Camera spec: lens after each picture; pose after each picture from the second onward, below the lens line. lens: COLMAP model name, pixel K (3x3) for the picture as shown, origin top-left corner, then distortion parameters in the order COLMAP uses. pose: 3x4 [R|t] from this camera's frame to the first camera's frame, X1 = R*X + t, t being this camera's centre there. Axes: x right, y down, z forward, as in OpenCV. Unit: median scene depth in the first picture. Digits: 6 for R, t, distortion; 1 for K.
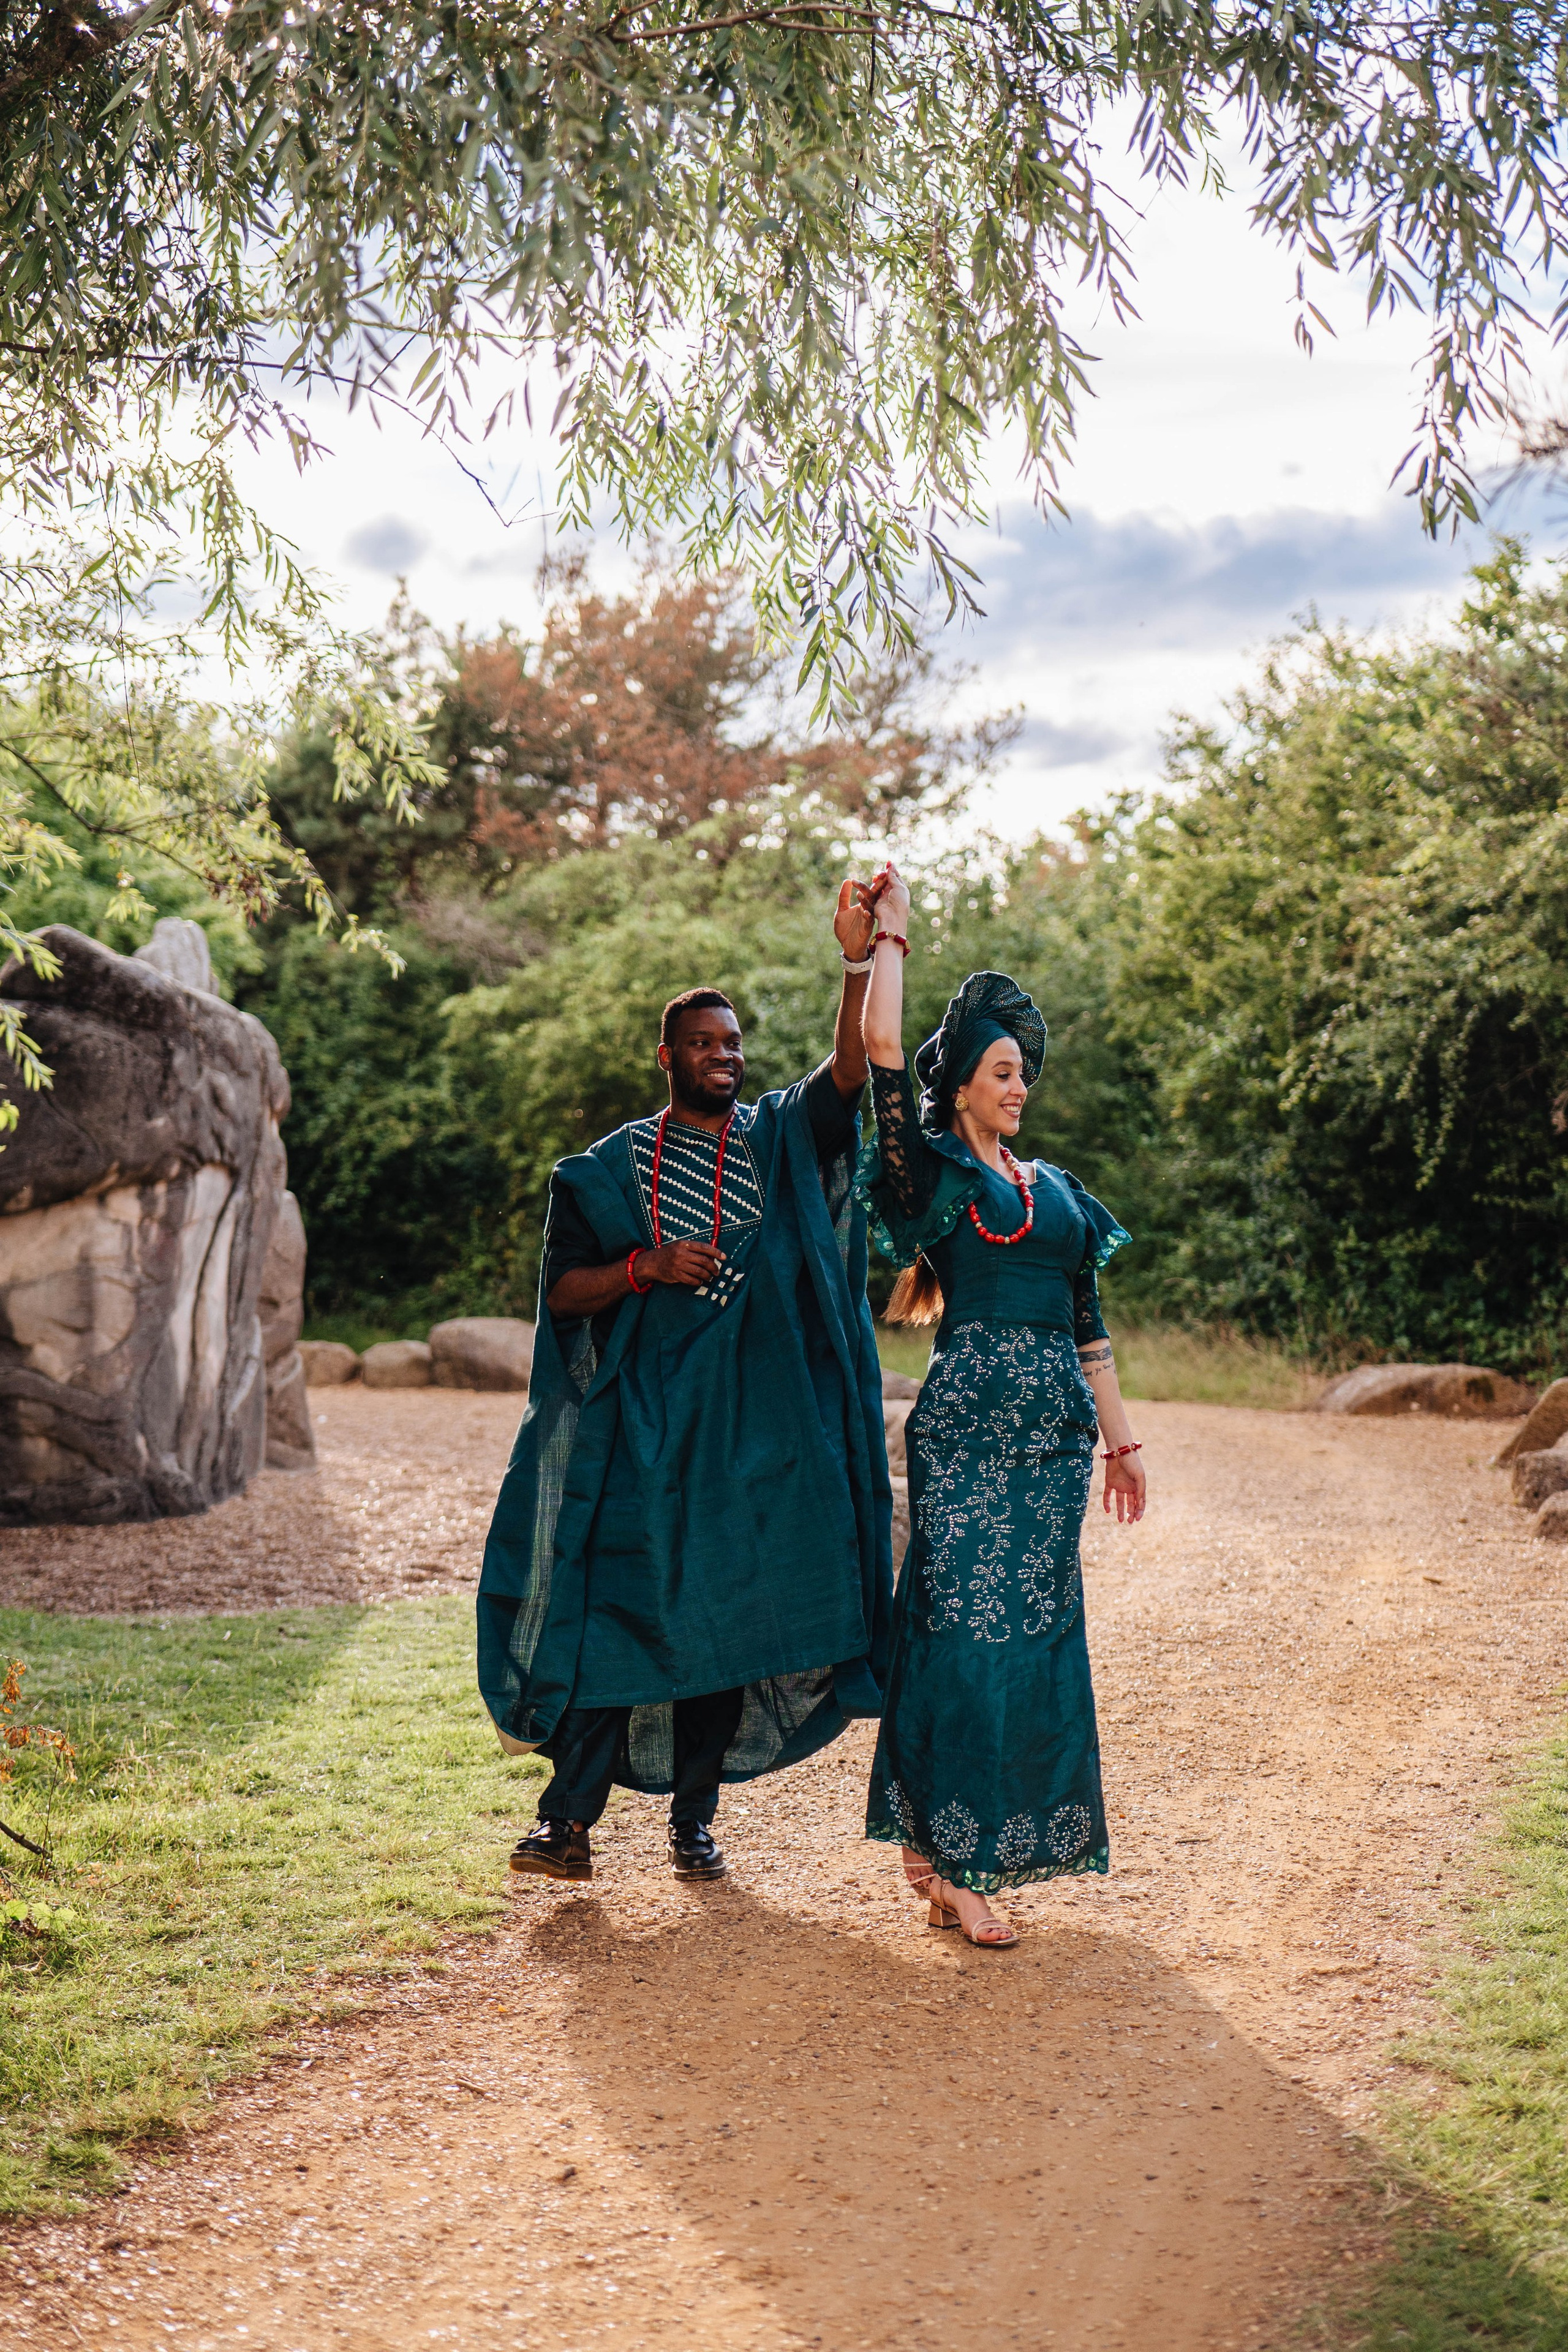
lens RADIAL K [[2866.9, 0, 784.2], [0, 2866.9, 1174.9], [0, 0, 1]] dist [0.018176, 0.033594]
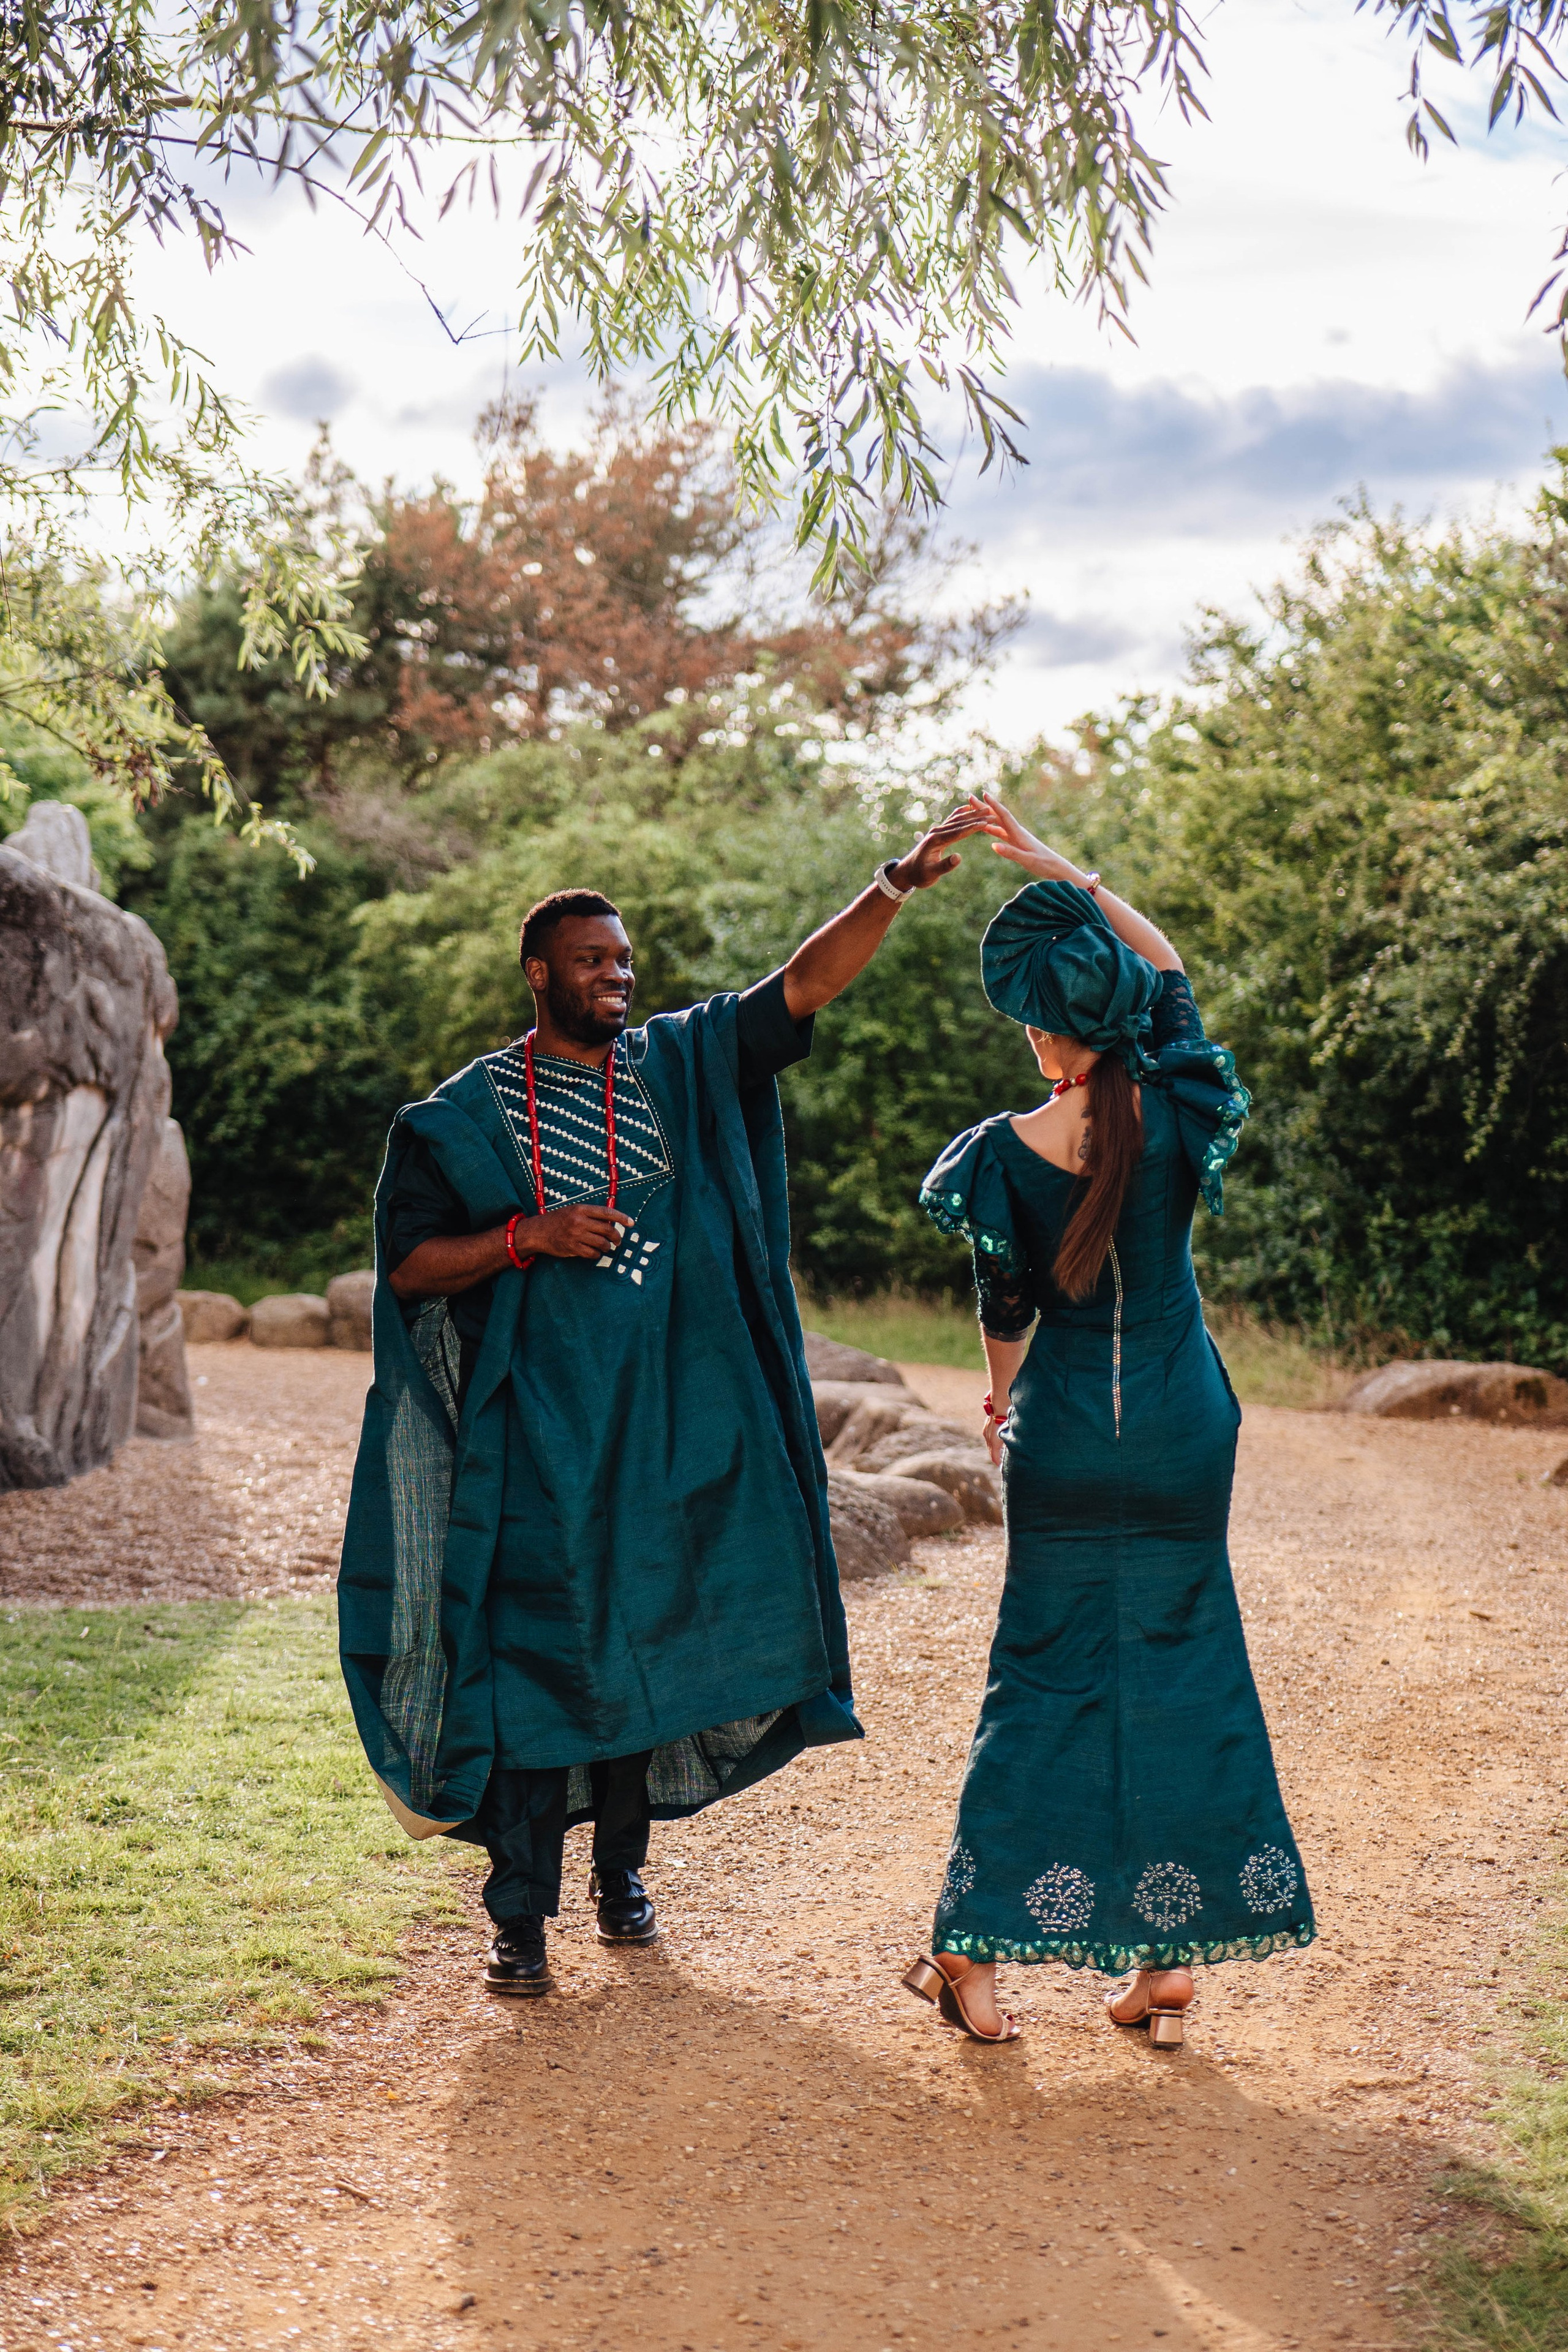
lens RADIAL K [[3783.0, 0, 783.1], [0, 3783.0, 1176.3], [0, 0, 1]] dist [0.008456, 0.209033]
pose [[0.999371, 0.034054, -0.009868, 0.024943], [-0.033939, 0.999356, 0.011610, 0.003455], [0.010257, -0.011268, 0.999884, -0.149829]]
